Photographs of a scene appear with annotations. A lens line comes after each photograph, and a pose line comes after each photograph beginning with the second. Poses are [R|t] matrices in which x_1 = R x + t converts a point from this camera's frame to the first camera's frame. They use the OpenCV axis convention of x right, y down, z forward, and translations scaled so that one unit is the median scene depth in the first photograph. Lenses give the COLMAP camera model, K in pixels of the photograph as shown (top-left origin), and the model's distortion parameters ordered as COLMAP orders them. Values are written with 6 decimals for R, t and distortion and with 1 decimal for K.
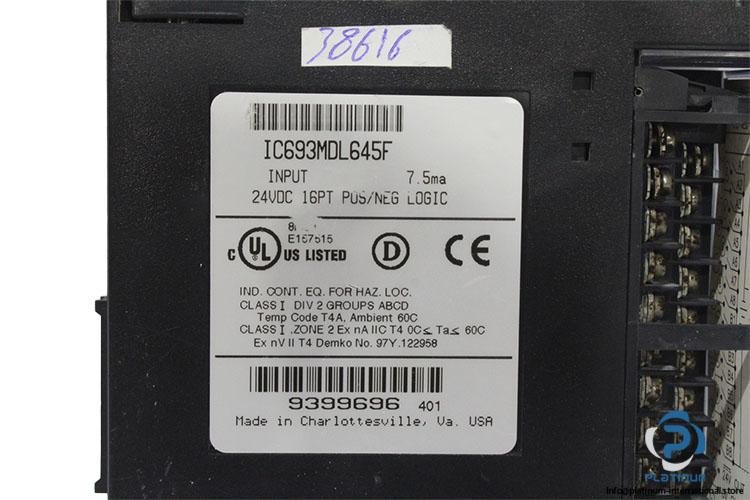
lens RADIAL K [[1544.1, 0, 374.8], [0, 1544.1, 249.9], [0, 0, 1]] dist [0.069683, 0.000000]
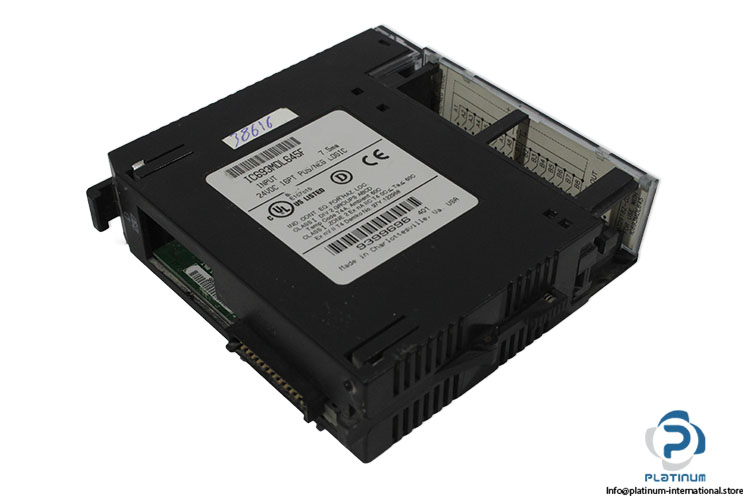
lens RADIAL K [[1133.9, 0, 375.4], [0, 1133.9, 249.9], [0, 0, 1]] dist [-0.017325, 0.000000]
pose [[0.730323, -0.477912, 0.488087, -0.610641], [0.676140, 0.403986, -0.616142, 0.828207], [0.097282, 0.779997, 0.618175, 0.291609]]
